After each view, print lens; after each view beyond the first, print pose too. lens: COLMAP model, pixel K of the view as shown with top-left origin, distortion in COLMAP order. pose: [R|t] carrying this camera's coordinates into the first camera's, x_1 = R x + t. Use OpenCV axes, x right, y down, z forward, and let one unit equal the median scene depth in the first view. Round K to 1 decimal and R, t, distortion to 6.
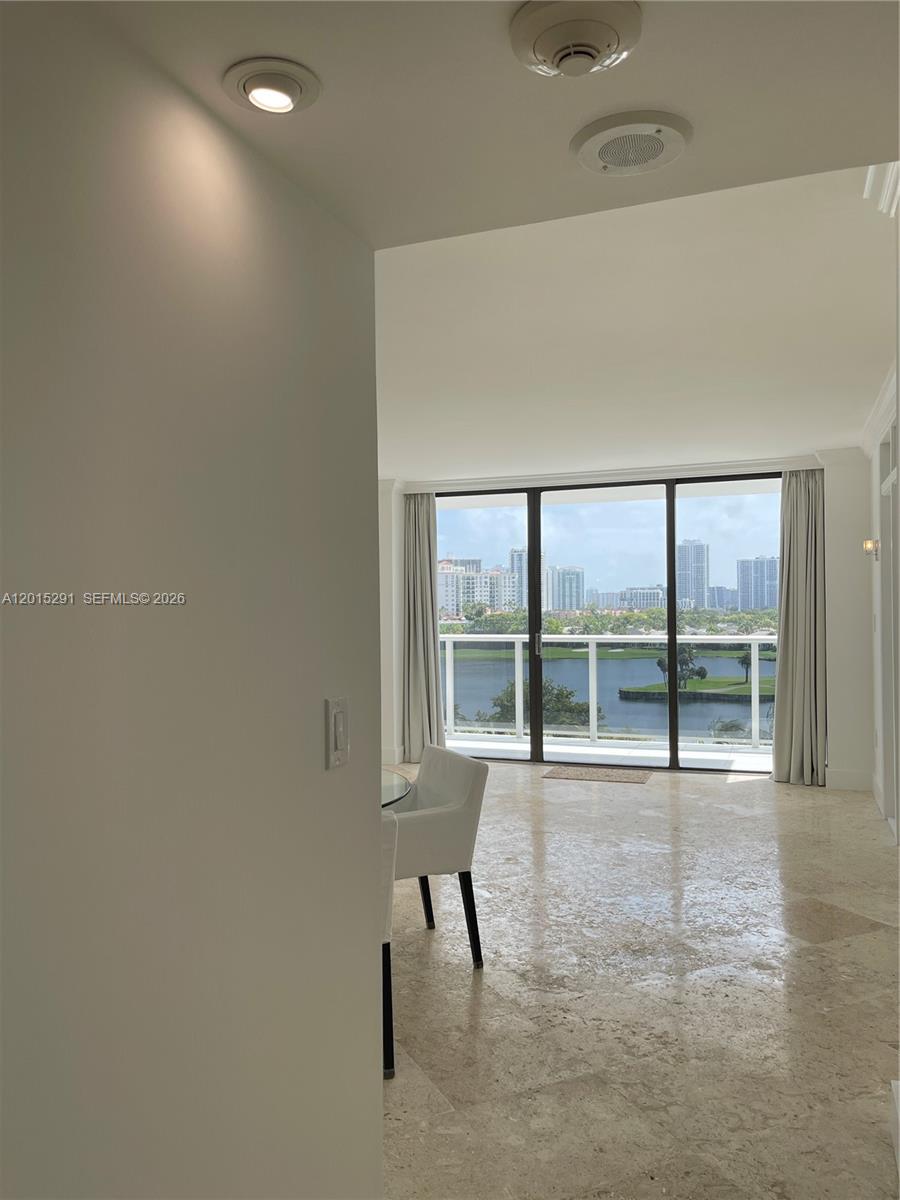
lens RADIAL K [[892.6, 0, 449.3], [0, 892.6, 604.8], [0, 0, 1]] dist [0.052756, -0.088642]
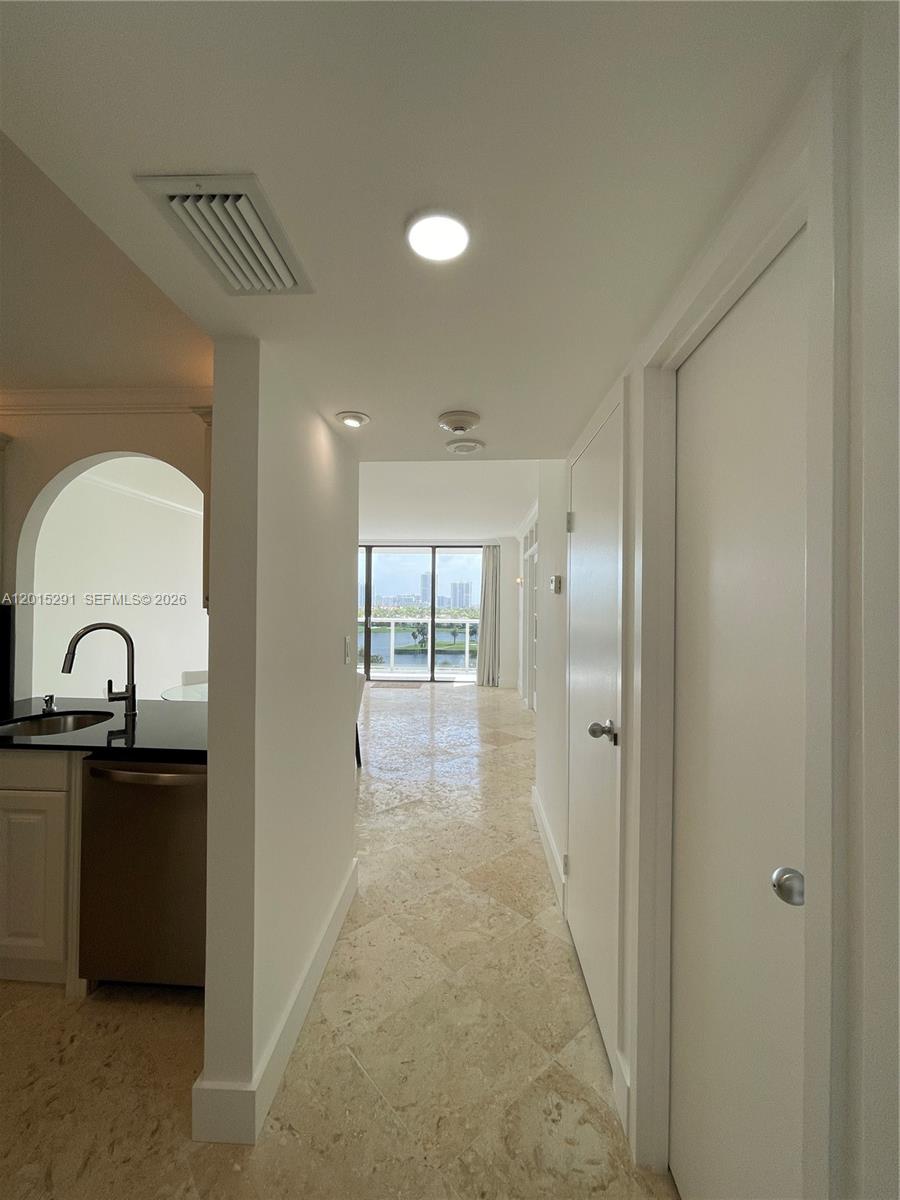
lens RADIAL K [[487.3, 0, 445.7], [0, 487.3, 599.6], [0, 0, 1]] dist [-0.001142, 0.000176]
pose [[0.952825, 0.024199, 0.302553, -0.078490], [-0.021705, 0.999697, -0.011600, 0.001555], [-0.302742, 0.004486, 0.953062, -0.118026]]
